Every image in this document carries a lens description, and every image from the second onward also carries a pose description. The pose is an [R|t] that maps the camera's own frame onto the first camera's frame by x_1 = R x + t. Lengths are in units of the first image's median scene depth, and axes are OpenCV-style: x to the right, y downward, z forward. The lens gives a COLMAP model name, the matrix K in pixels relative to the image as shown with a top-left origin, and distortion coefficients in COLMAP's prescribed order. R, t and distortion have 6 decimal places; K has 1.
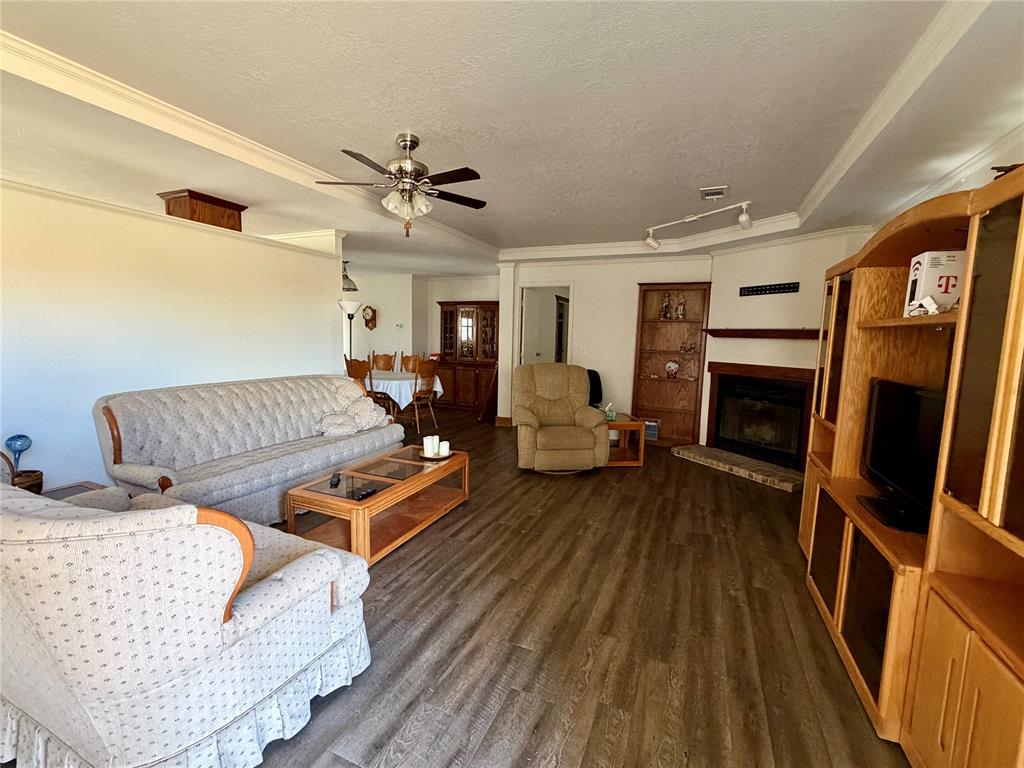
lens RADIAL K [[441.7, 0, 514.1], [0, 441.7, 384.9], [0, 0, 1]] dist [0.000621, 0.000020]
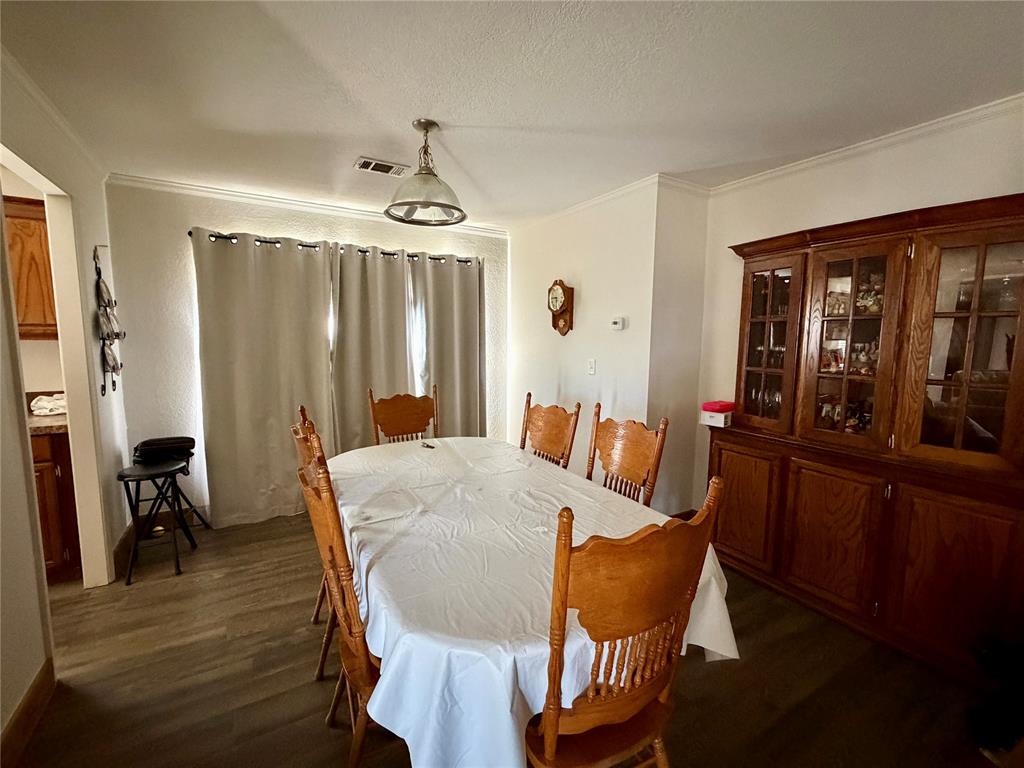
lens RADIAL K [[441.7, 0, 514.1], [0, 441.7, 384.9], [0, 0, 1]] dist [0.000621, 0.000020]
pose [[0.809148, 0.049078, -0.585551, -0.185392], [-0.055778, 0.998421, 0.006604, -0.133960], [0.584951, 0.027317, 0.810608, 1.097585]]
